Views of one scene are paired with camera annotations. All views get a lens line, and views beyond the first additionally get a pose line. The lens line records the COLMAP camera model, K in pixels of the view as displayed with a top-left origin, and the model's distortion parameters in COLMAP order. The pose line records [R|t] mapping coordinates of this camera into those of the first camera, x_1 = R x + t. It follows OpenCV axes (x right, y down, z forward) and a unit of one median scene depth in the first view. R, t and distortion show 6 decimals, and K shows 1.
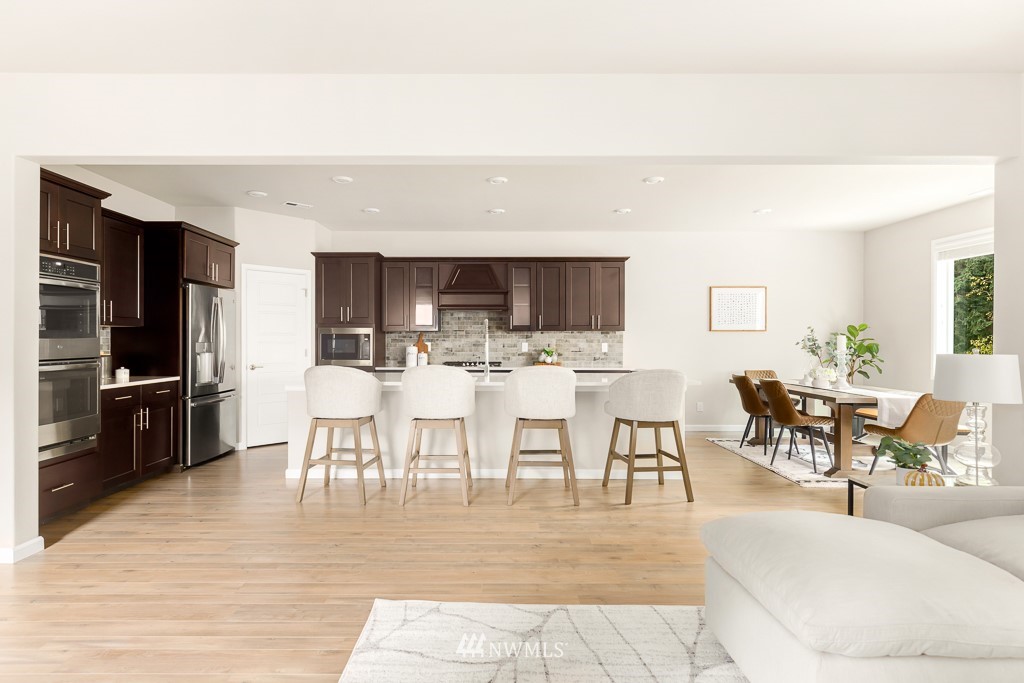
lens RADIAL K [[537.4, 0, 494.9], [0, 537.4, 341.5], [0, 0, 1]] dist [0.001715, -0.000042]
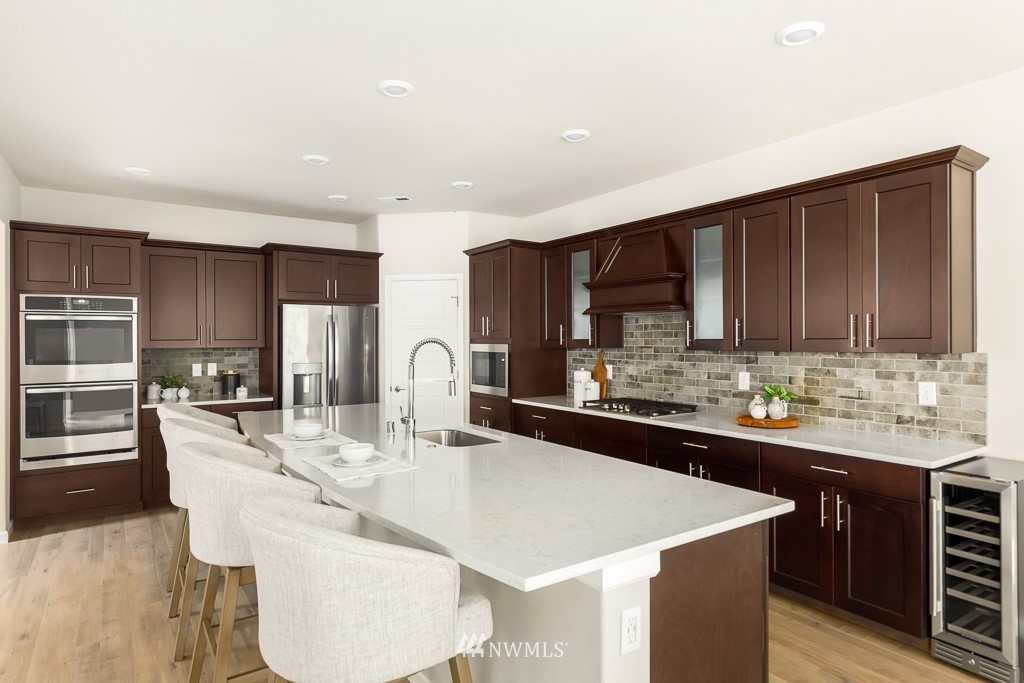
lens RADIAL K [[578.6, 0, 512.0], [0, 578.6, 341.5], [0, 0, 1]] dist [0.011244, -0.000911]
pose [[0.569755, 0.000501, -0.821815, 0.456616], [0.001333, 0.999998, 0.001534, -0.033476], [0.821814, -0.001970, 0.569753, 0.615781]]
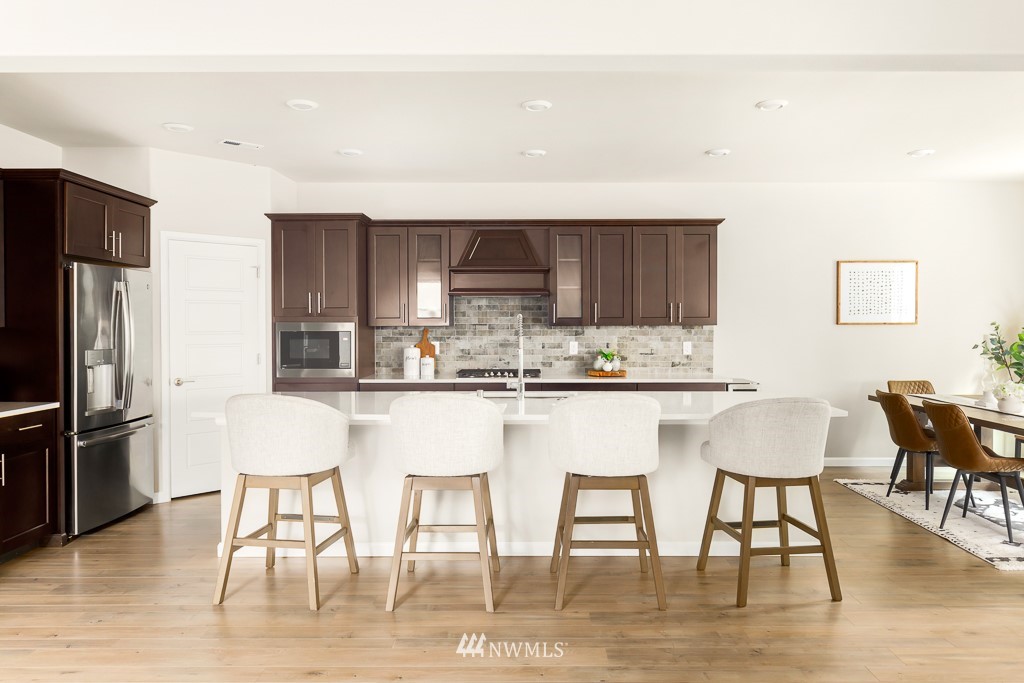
lens RADIAL K [[694.5, 0, 529.4], [0, 694.5, 331.9], [0, 0, 1]] dist [0.000307, -0.001630]
pose [[0.999991, -0.002663, 0.003228, -0.005640], [0.002631, 0.999947, 0.009945, -0.023737], [-0.003255, -0.009936, 0.999945, 0.114252]]
